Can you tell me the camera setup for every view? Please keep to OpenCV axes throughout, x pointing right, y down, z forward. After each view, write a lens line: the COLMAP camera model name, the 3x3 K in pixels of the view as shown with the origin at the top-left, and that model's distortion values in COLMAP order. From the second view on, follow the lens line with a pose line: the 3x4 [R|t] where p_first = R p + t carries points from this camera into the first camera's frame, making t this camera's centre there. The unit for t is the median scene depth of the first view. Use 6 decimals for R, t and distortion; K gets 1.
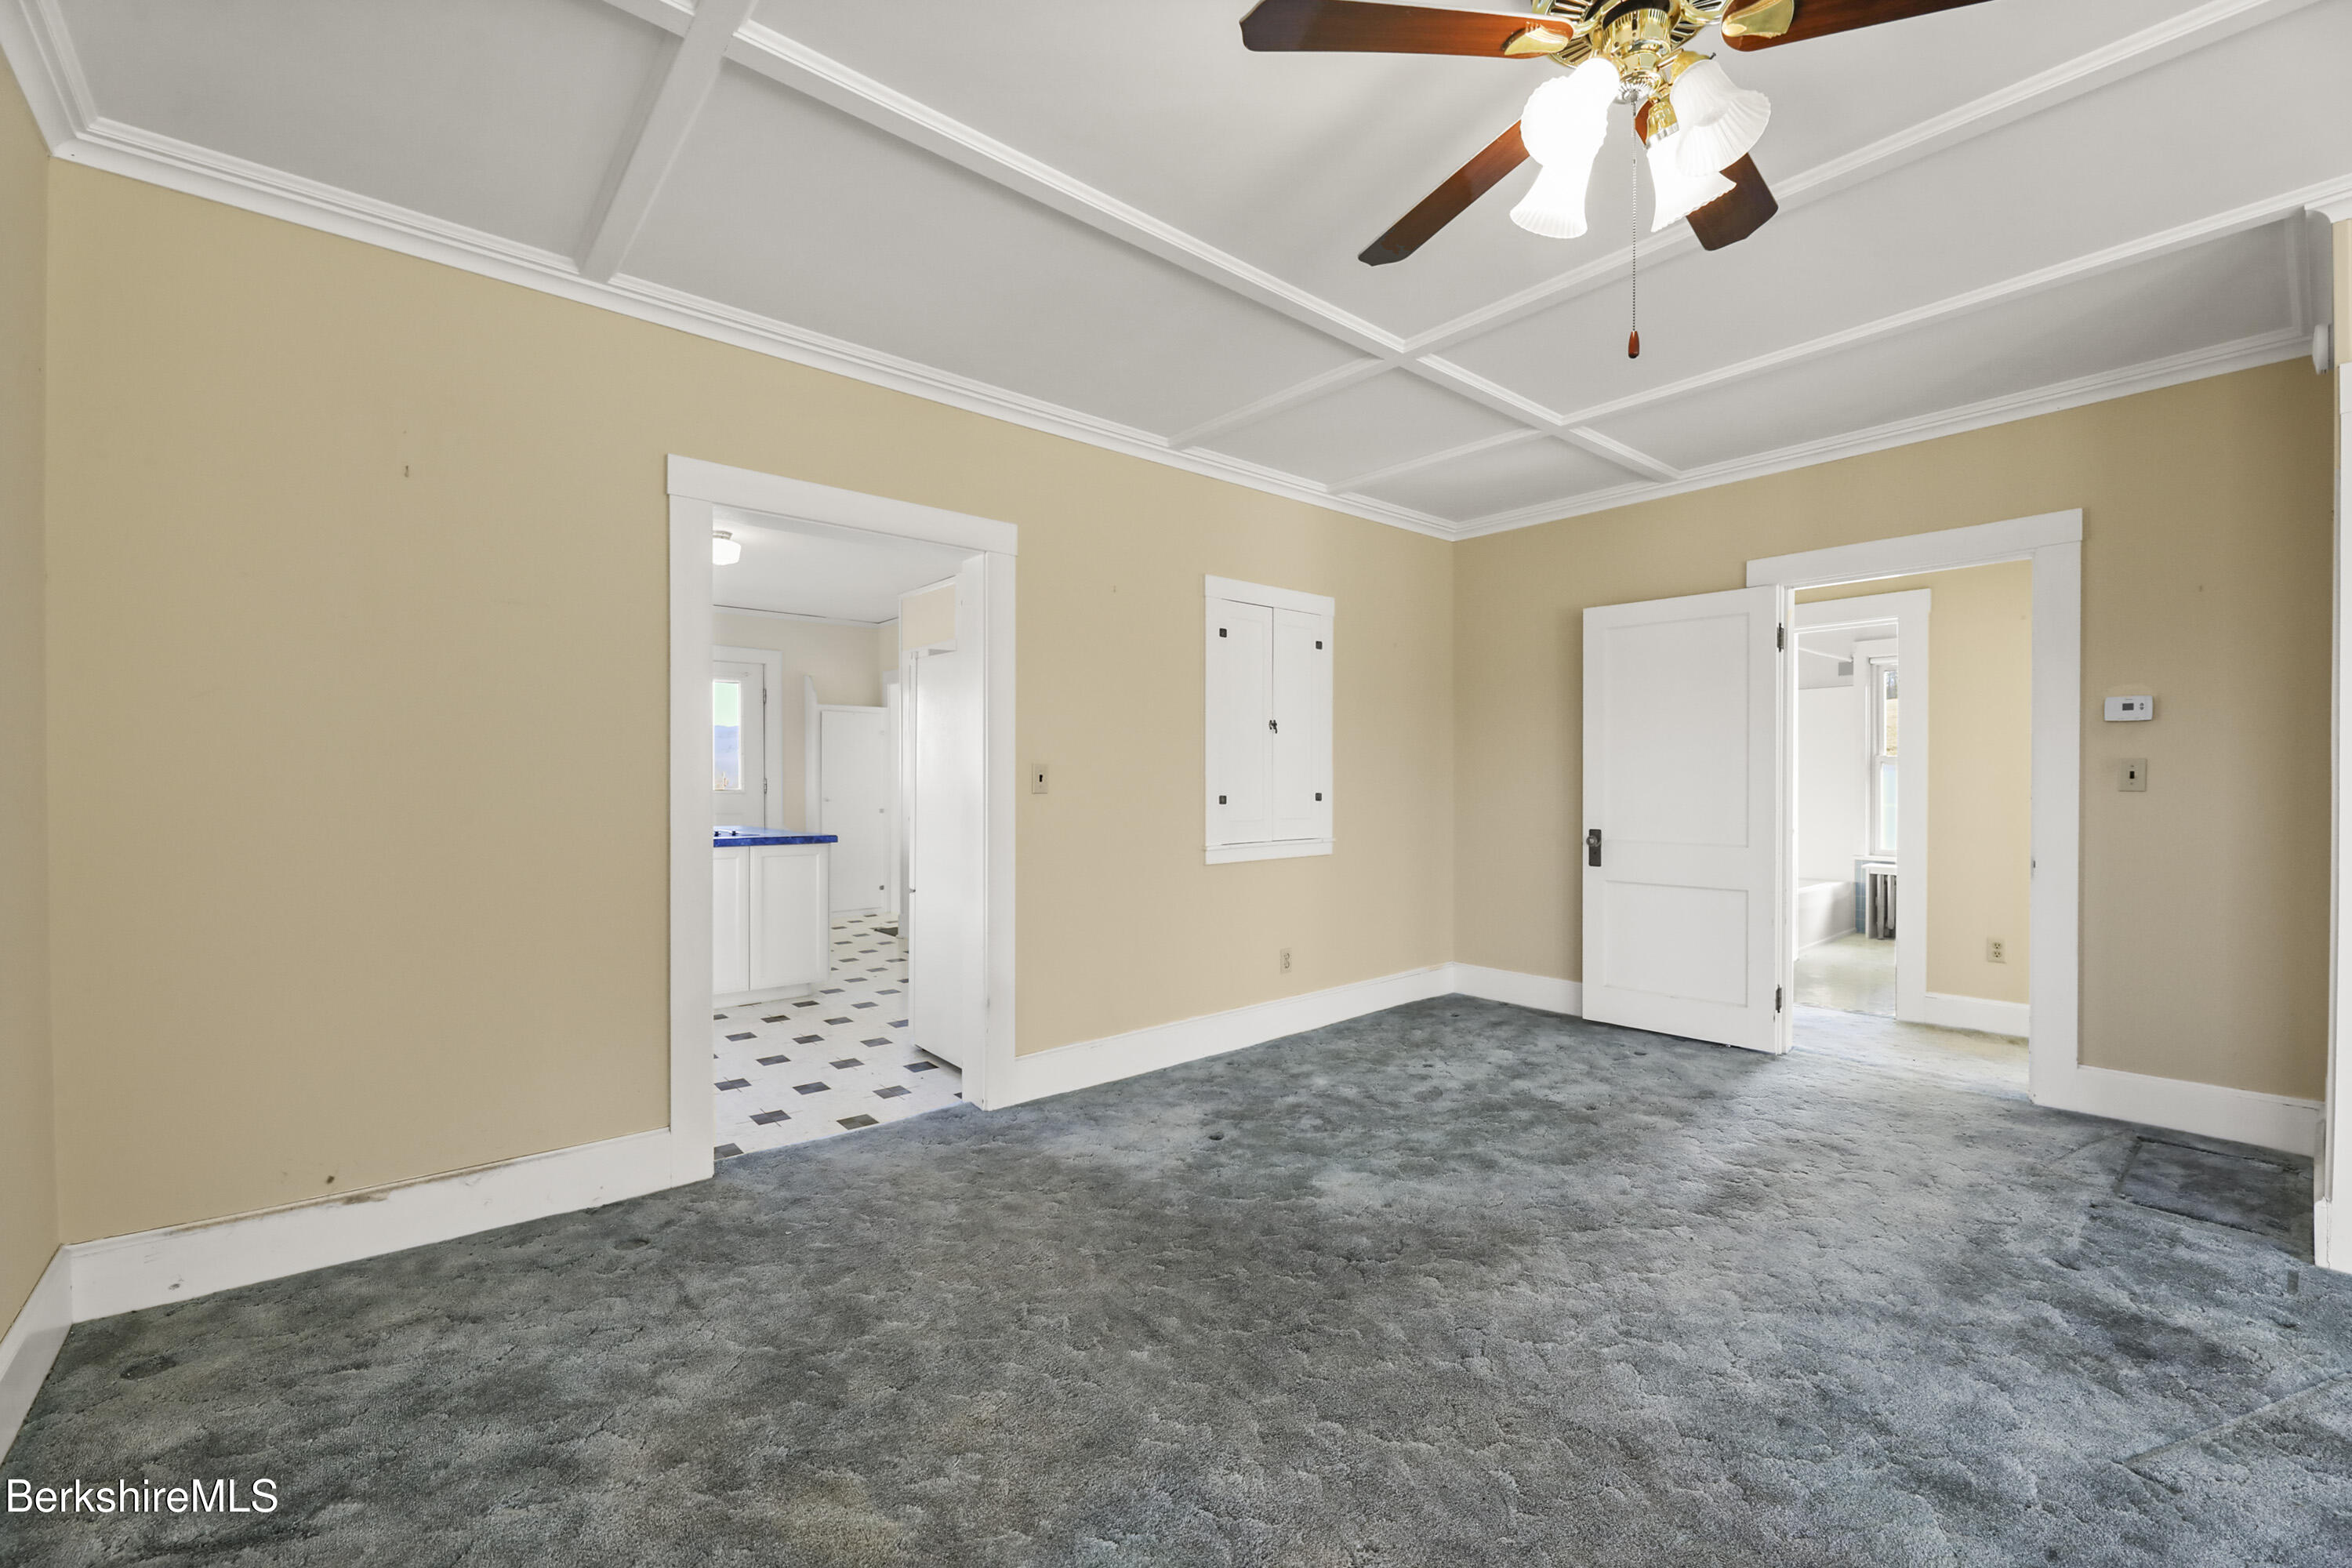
lens RADIAL K [[955.3, 0, 1140.4], [0, 955.3, 797.2], [0, 0, 1]] dist [-0.000372, -0.001899]
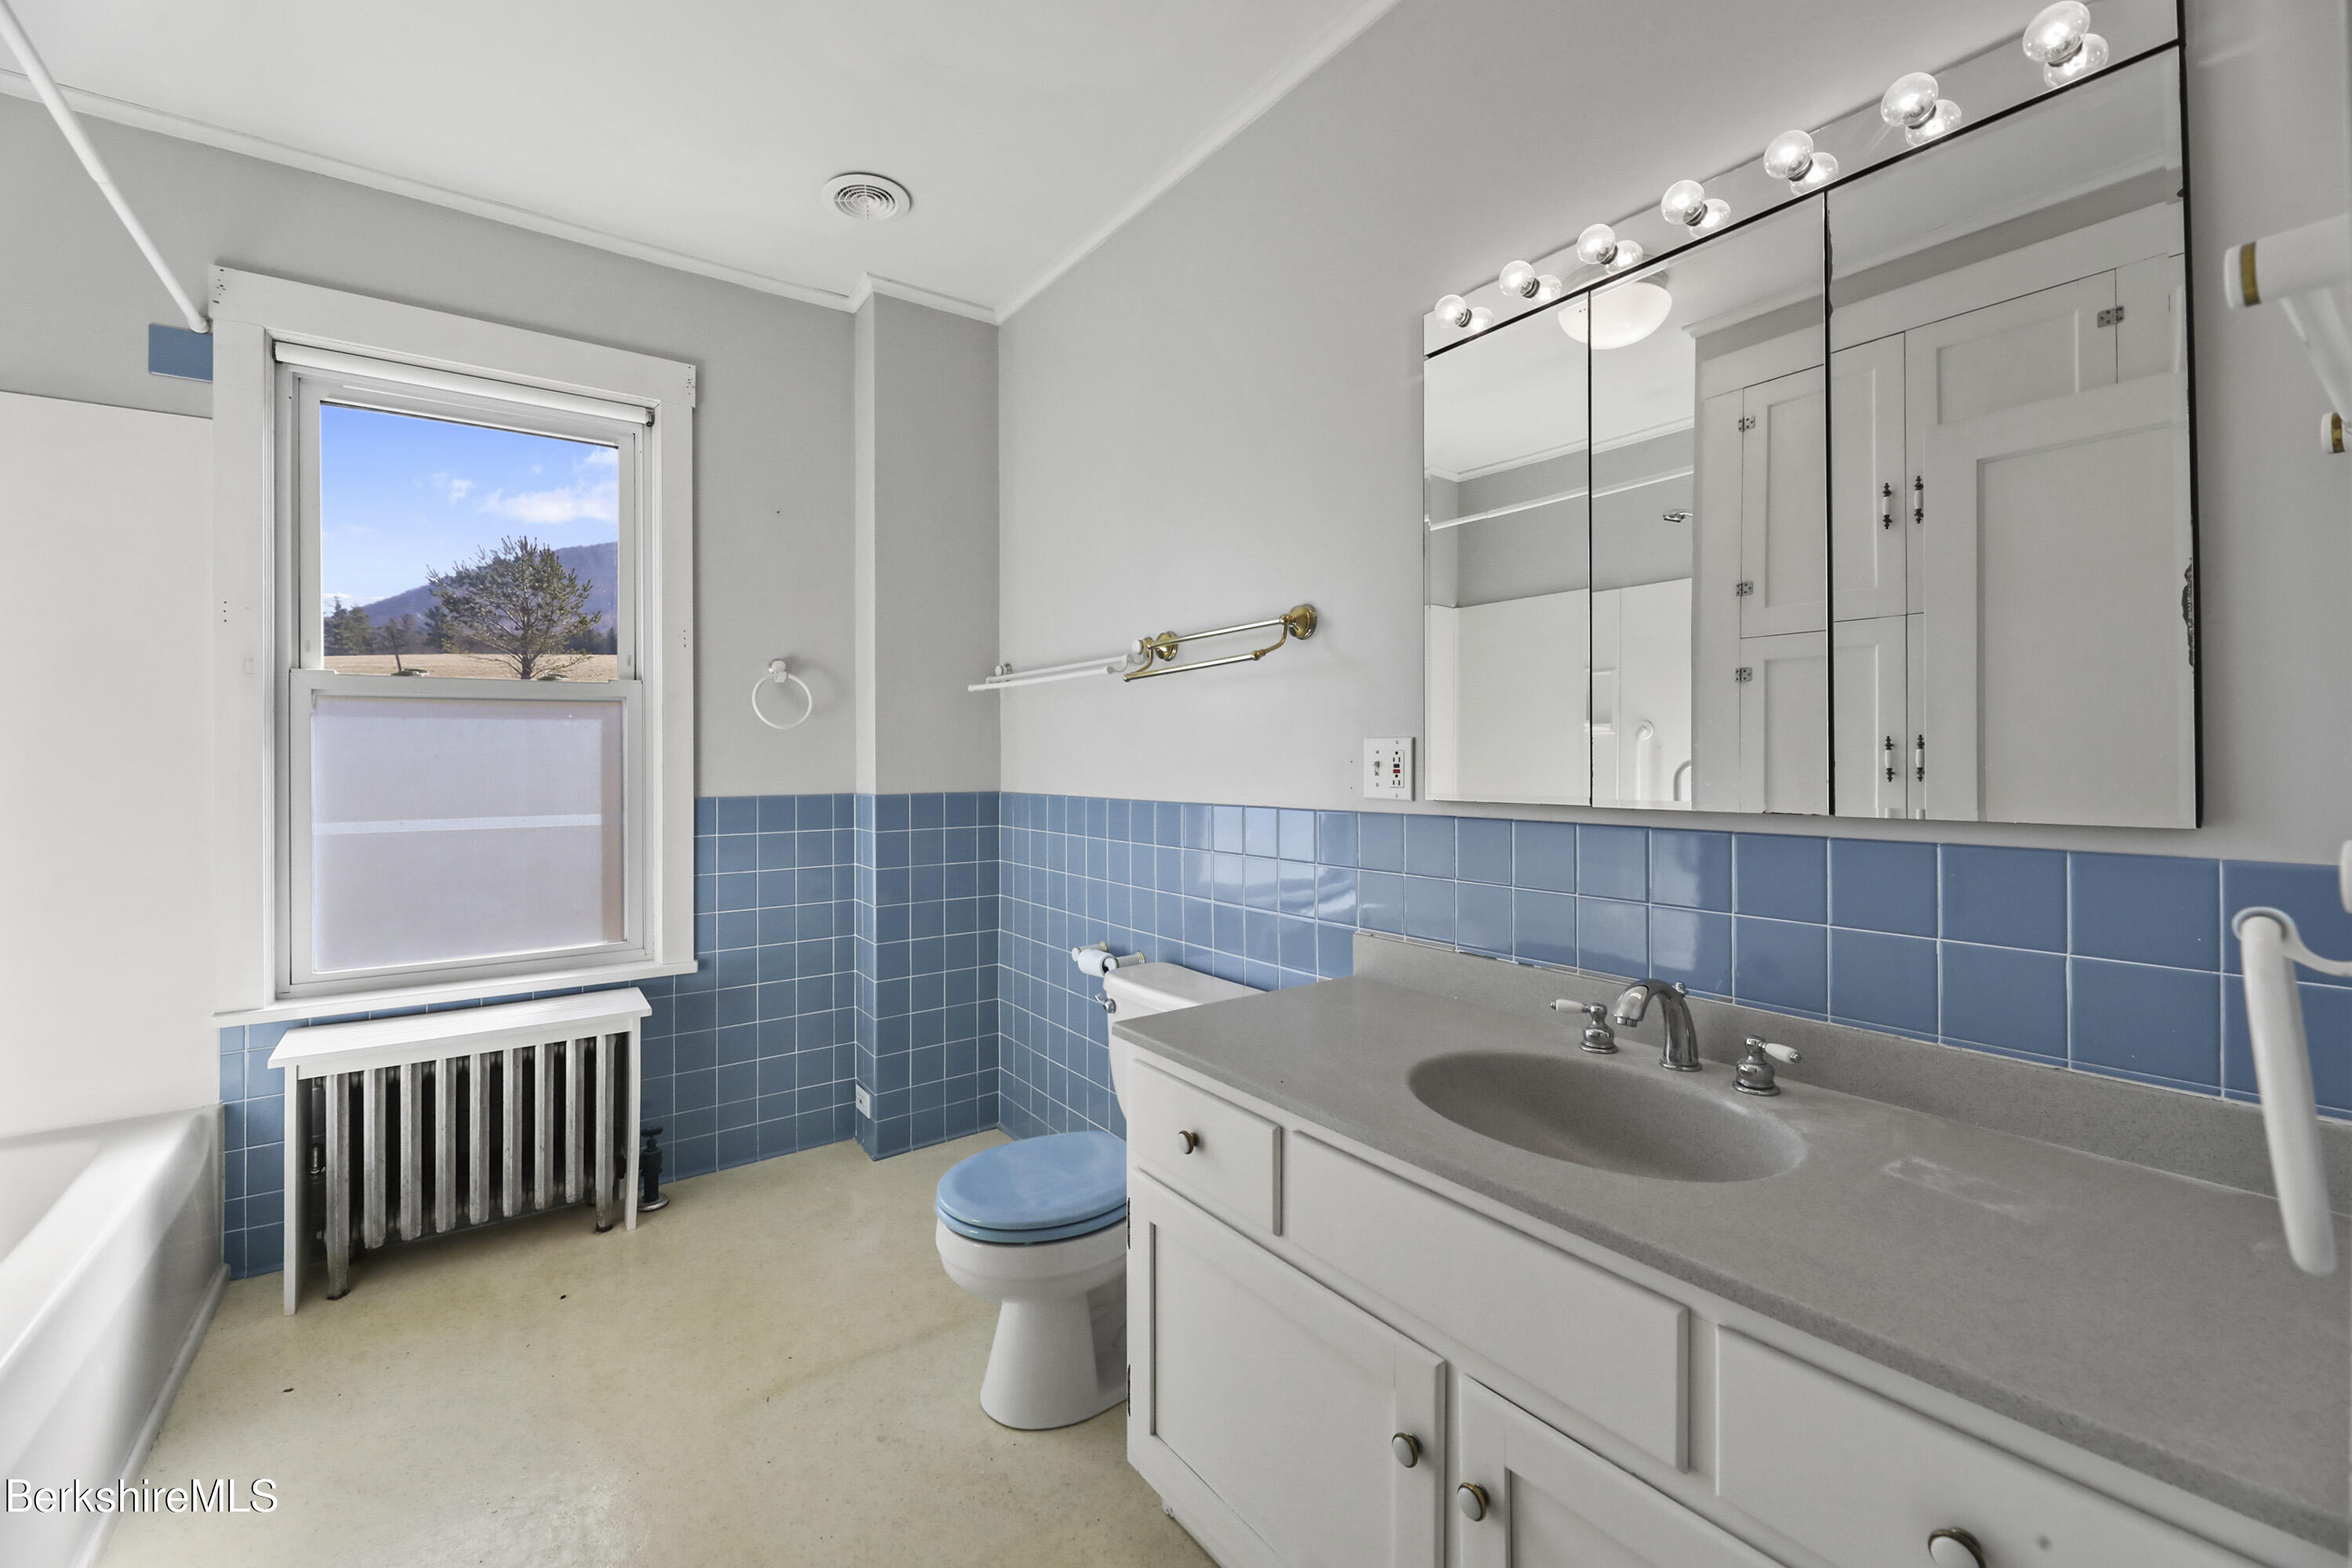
lens RADIAL K [[955.3, 0, 1175.4], [0, 955.3, 768.4], [0, 0, 1]] dist [-0.000372, -0.001899]
pose [[0.069411, 0.002943, 0.997584, 0.492238], [0.020893, 0.999772, -0.004403, -0.006088], [-0.997369, 0.021148, 0.069334, 0.707968]]
